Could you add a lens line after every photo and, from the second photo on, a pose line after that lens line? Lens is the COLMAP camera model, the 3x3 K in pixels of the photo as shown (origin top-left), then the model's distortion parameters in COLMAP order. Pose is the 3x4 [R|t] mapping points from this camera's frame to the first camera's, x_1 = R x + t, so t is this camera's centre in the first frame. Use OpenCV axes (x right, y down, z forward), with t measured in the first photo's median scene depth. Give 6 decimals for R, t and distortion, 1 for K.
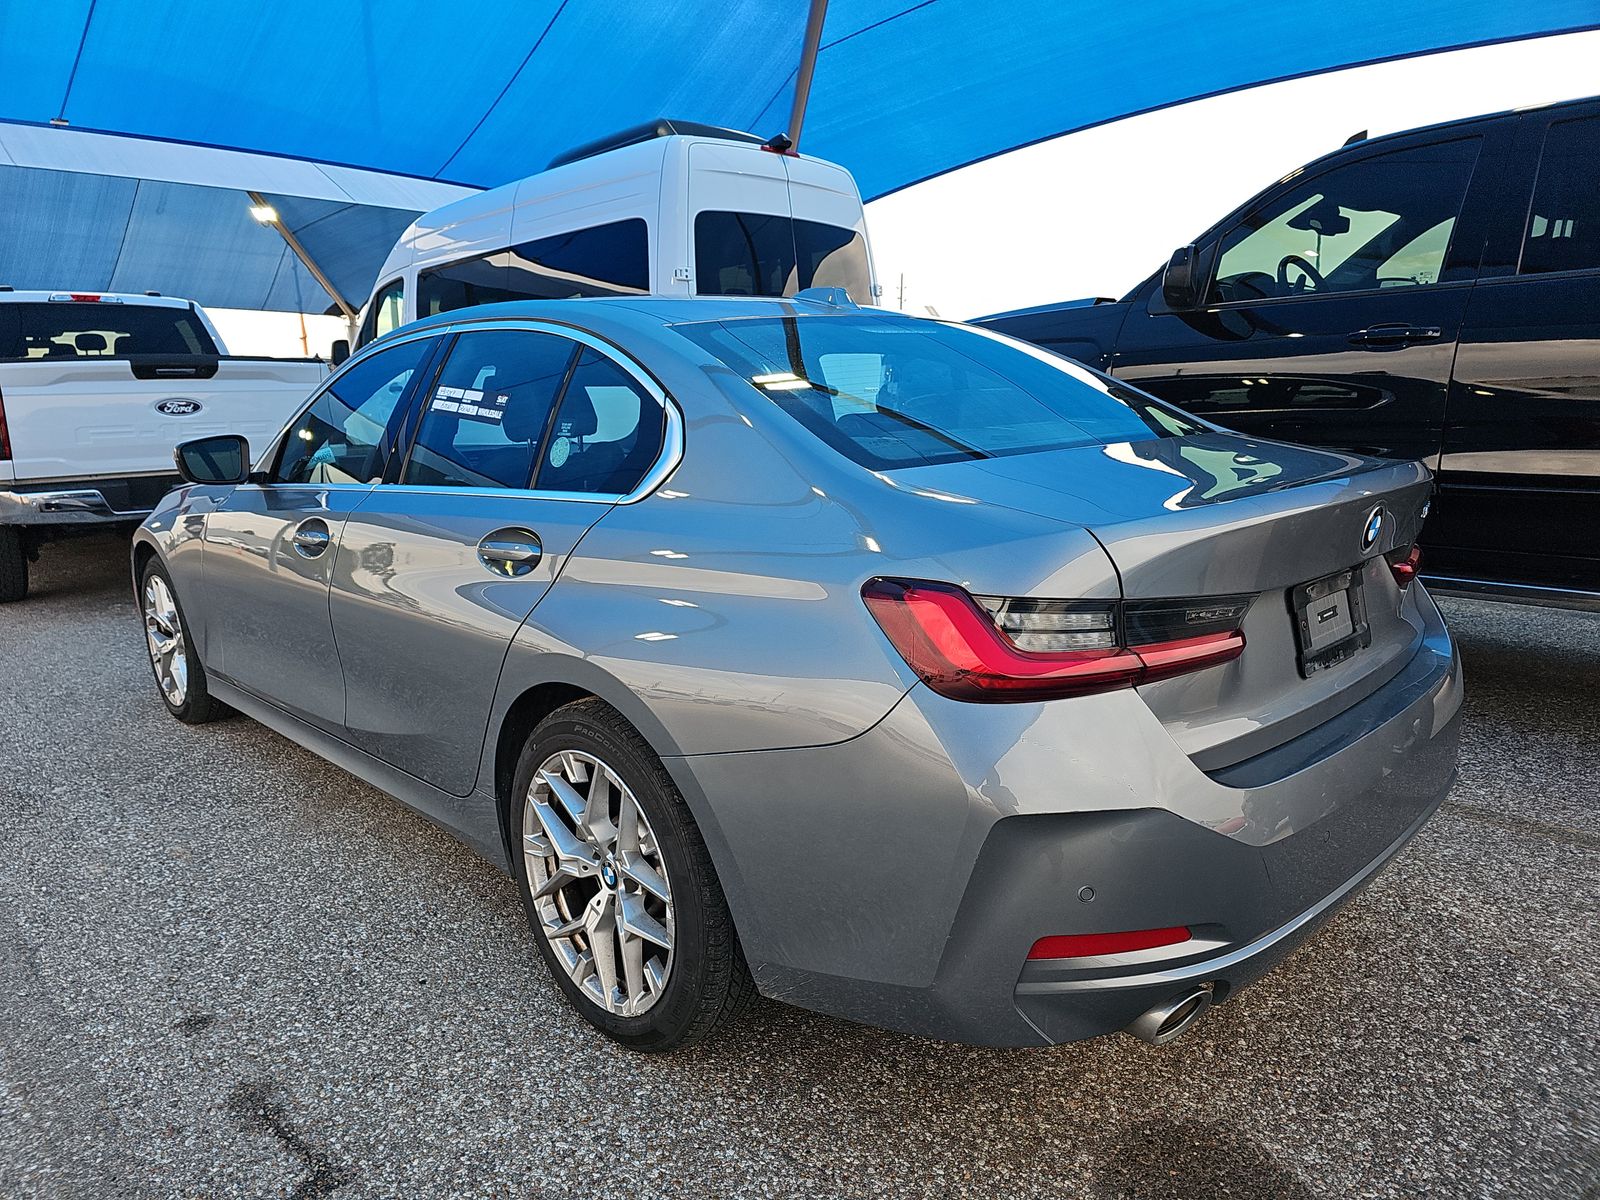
lens RADIAL K [[1072.8, 0, 803.4], [0, 1072.8, 601.2], [0, 0, 1]] dist [0.017544, -0.012113]
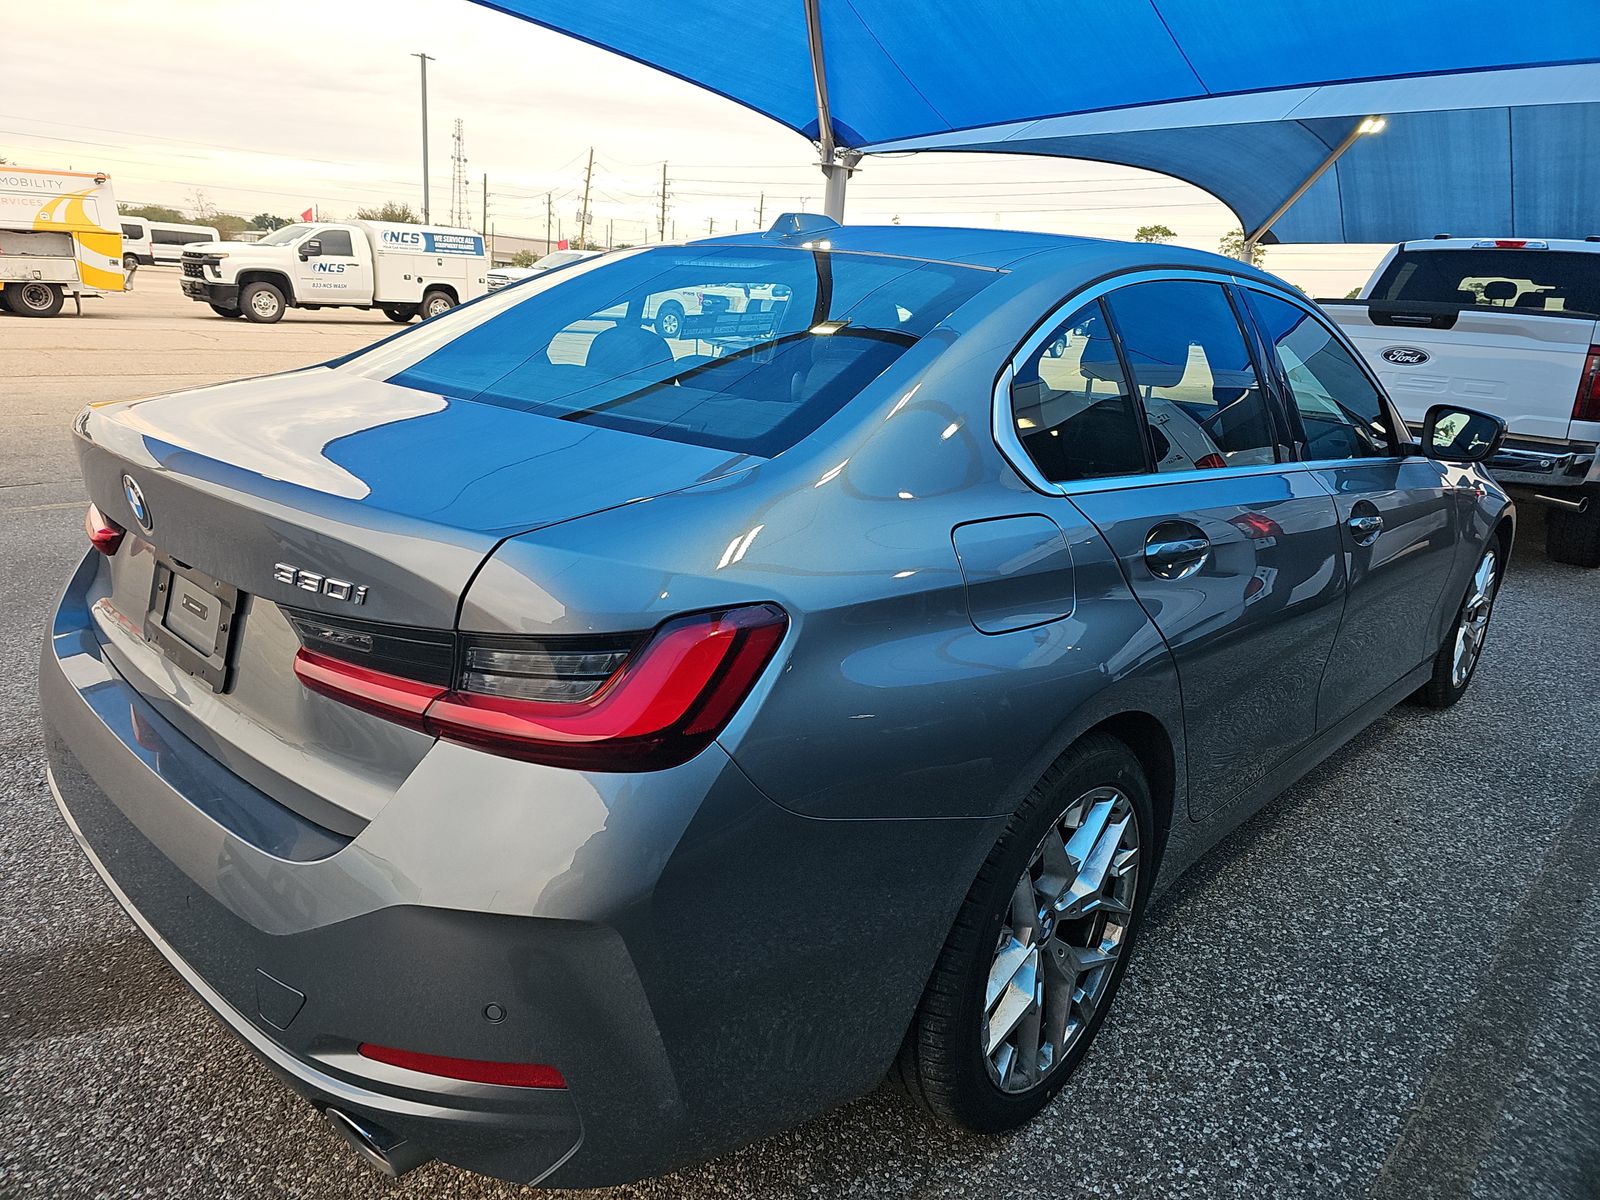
lens RADIAL K [[1072.8, 0, 799.0], [0, 1072.8, 607.0], [0, 0, 1]] dist [0.017544, -0.012113]
pose [[0.029113, 0.298726, -0.953895, 0.357427], [-0.257652, 0.924295, 0.281593, -0.093654], [0.965799, 0.237575, 0.103876, 0.381954]]
